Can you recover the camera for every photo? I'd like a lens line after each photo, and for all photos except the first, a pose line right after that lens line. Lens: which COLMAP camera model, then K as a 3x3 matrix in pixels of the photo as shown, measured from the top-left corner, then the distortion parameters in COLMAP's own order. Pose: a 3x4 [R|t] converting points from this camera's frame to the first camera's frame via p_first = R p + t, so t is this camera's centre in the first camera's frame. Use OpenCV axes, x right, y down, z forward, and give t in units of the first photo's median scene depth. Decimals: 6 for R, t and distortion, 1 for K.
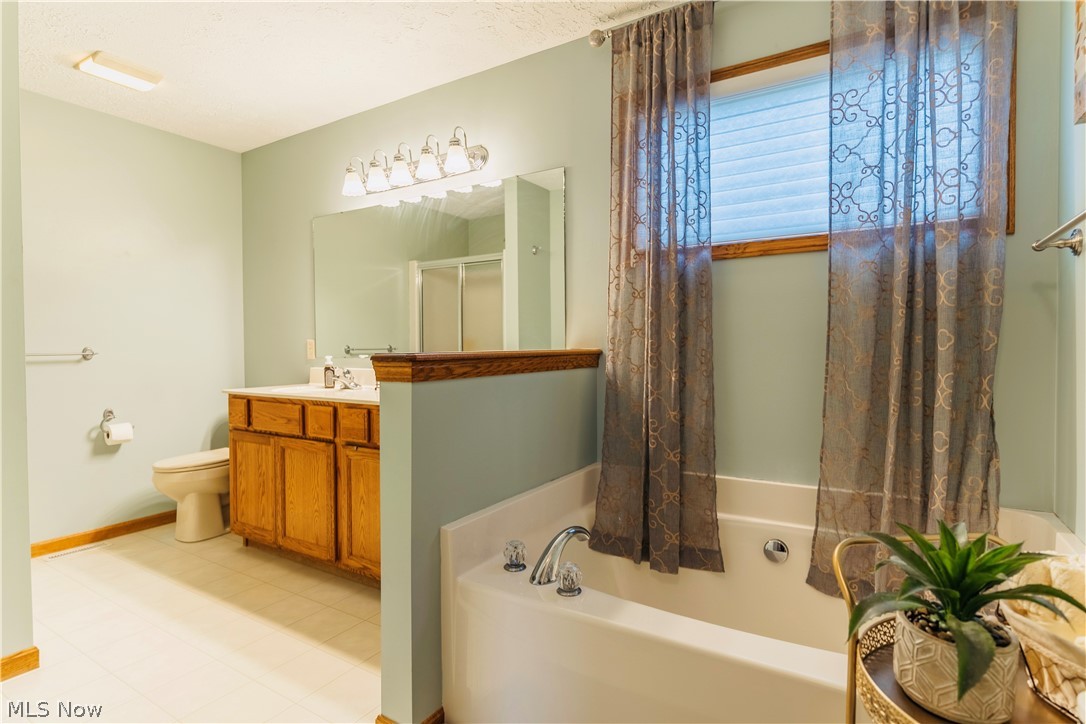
lens RADIAL K [[557.4, 0, 545.5], [0, 557.4, 359.3], [0, 0, 1]] dist [-0.006501, 0.000888]
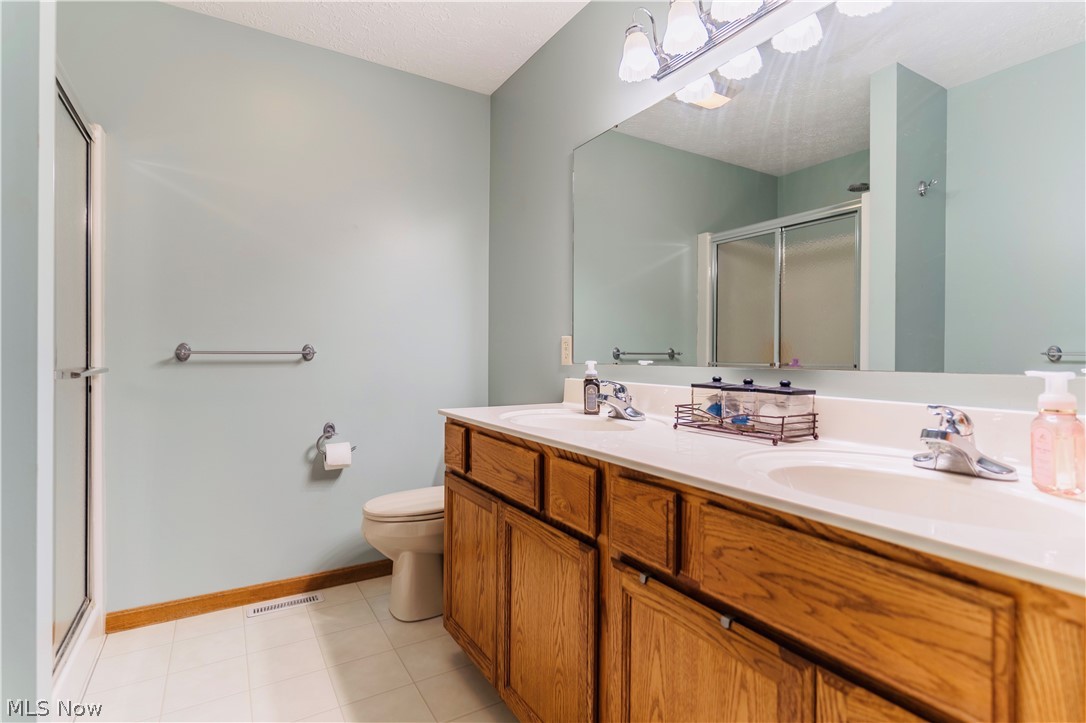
lens RADIAL K [[557.4, 0, 542.0], [0, 557.4, 357.2], [0, 0, 1]] dist [-0.006501, 0.000888]
pose [[0.893967, 0.013549, -0.447929, -0.183143], [-0.022209, 0.999654, -0.014086, -0.000027], [0.447583, 0.022541, 0.893958, 0.479679]]
